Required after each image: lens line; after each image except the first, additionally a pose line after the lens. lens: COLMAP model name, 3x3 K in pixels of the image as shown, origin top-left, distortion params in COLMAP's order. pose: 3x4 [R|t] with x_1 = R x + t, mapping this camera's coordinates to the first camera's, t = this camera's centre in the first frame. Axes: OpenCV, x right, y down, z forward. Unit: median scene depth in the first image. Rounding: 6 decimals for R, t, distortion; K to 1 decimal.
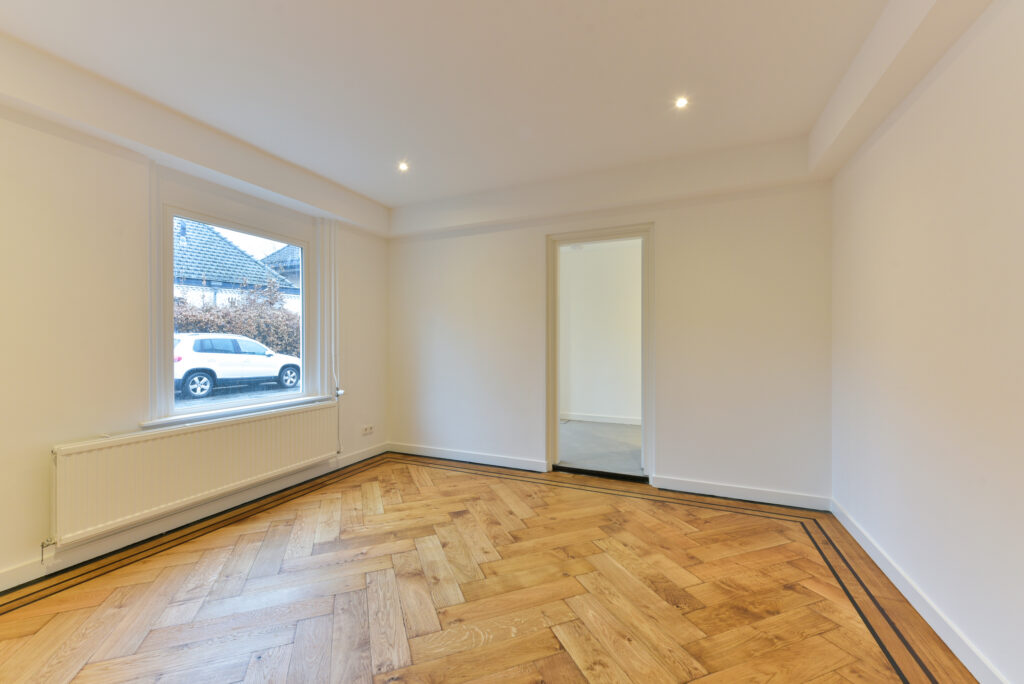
lens RADIAL K [[406.4, 0, 504.2], [0, 406.4, 342.7], [0, 0, 1]] dist [0.009094, -0.002122]
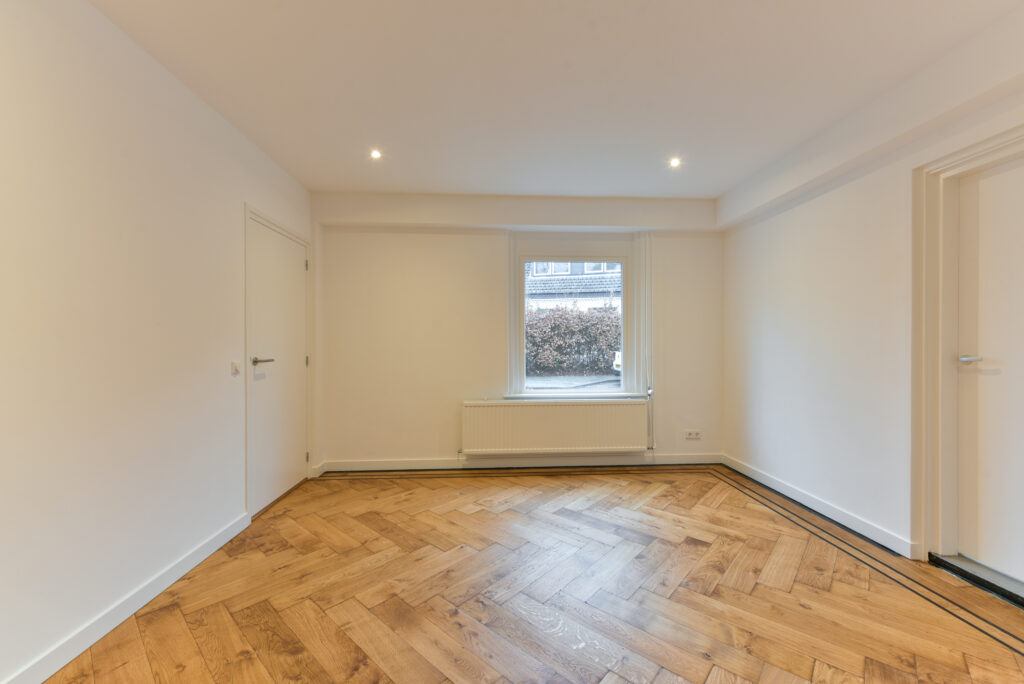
lens RADIAL K [[406.4, 0, 511.8], [0, 406.4, 345.4], [0, 0, 1]] dist [0.009094, -0.002122]
pose [[0.467371, 0.005927, -0.884041, 0.422494], [0.001065, 0.999973, 0.007267, -0.009075], [0.884061, -0.004338, 0.467352, 0.212095]]
